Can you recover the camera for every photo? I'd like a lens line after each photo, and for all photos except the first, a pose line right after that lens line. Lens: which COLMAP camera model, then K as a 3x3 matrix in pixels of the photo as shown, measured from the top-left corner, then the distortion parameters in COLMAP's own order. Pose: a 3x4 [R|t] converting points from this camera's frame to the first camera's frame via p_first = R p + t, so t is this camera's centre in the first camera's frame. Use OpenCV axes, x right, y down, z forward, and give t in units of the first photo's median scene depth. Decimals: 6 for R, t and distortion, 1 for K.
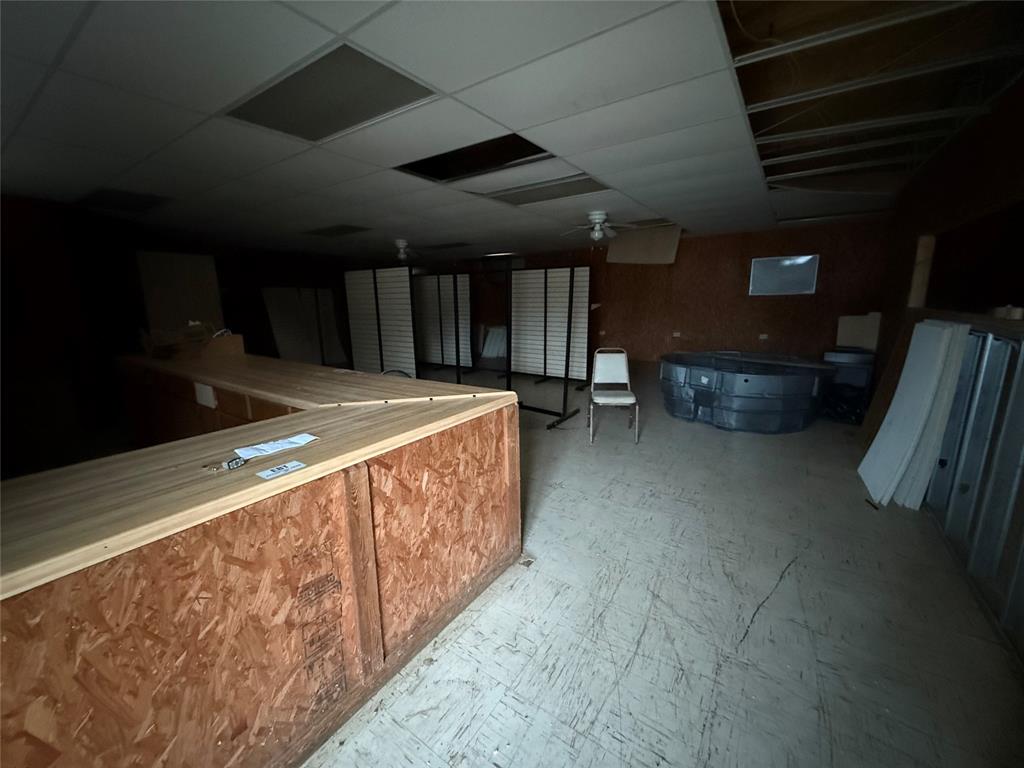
lens RADIAL K [[405.2, 0, 512.0], [0, 405.2, 384.0], [0, 0, 1]] dist [-0.000049, 0.000317]
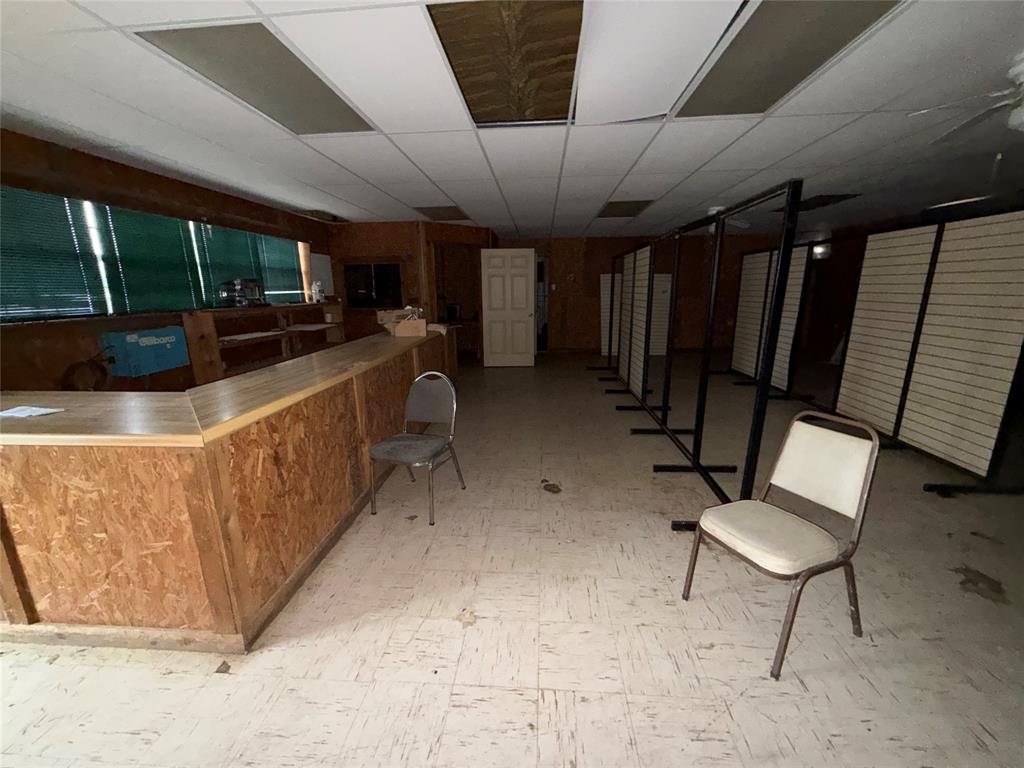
lens RADIAL K [[405.2, 0, 512.0], [0, 405.2, 384.0], [0, 0, 1]] dist [-0.000049, 0.000317]
pose [[0.503039, 0.205484, -0.839481, 0.414756], [-0.171059, 0.975781, 0.136343, -0.122772], [0.847166, 0.075015, 0.526006, 0.529634]]
